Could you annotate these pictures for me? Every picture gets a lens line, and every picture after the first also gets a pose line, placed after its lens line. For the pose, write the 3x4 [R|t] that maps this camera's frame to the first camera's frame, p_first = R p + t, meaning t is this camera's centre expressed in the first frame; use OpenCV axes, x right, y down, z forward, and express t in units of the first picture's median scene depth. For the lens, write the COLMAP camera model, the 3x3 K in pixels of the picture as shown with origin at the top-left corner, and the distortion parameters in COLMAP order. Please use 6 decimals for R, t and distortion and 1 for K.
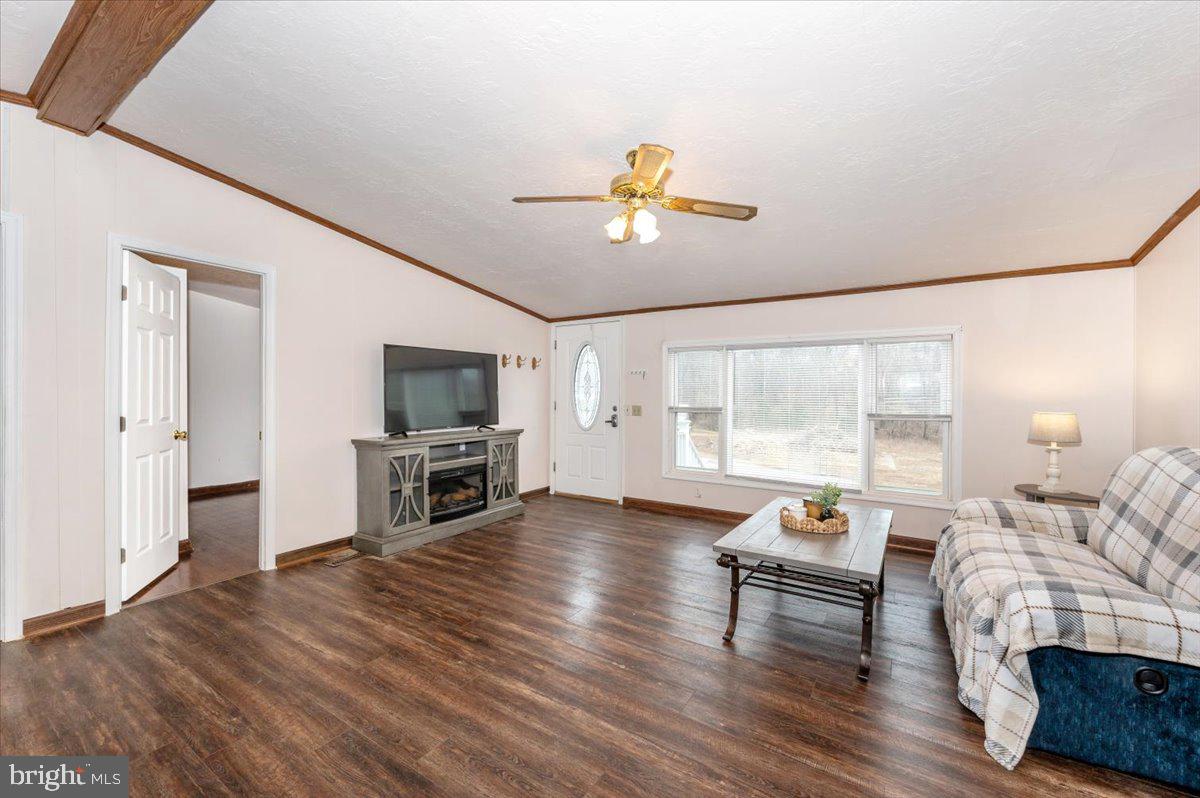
lens RADIAL K [[476.3, 0, 605.5], [0, 476.3, 393.3], [0, 0, 1]] dist [0.000966, 0.000780]
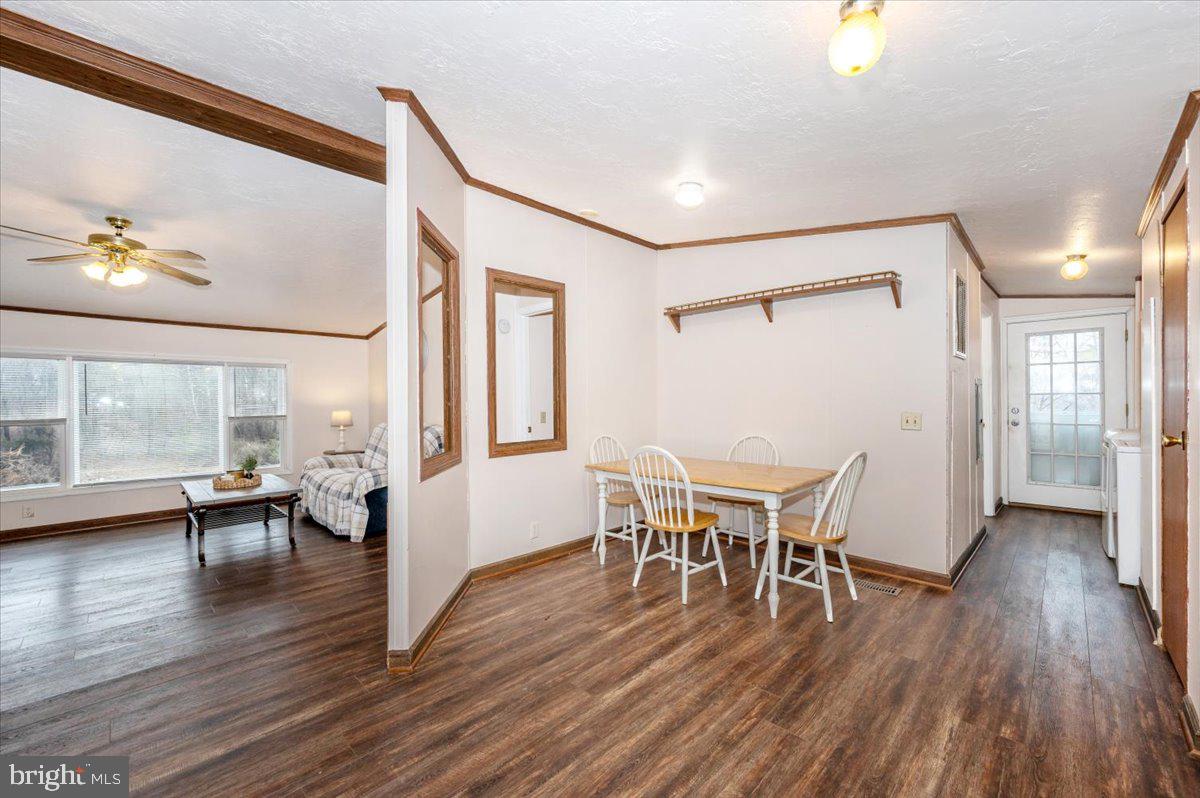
lens RADIAL K [[476.3, 0, 600.2], [0, 476.3, 403.0], [0, 0, 1]] dist [0.000966, 0.000780]
pose [[0.206950, -0.010327, 0.978297, -0.930385], [0.011804, 0.999898, 0.008058, 0.006332], [-0.978280, 0.009881, 0.207051, -0.546626]]
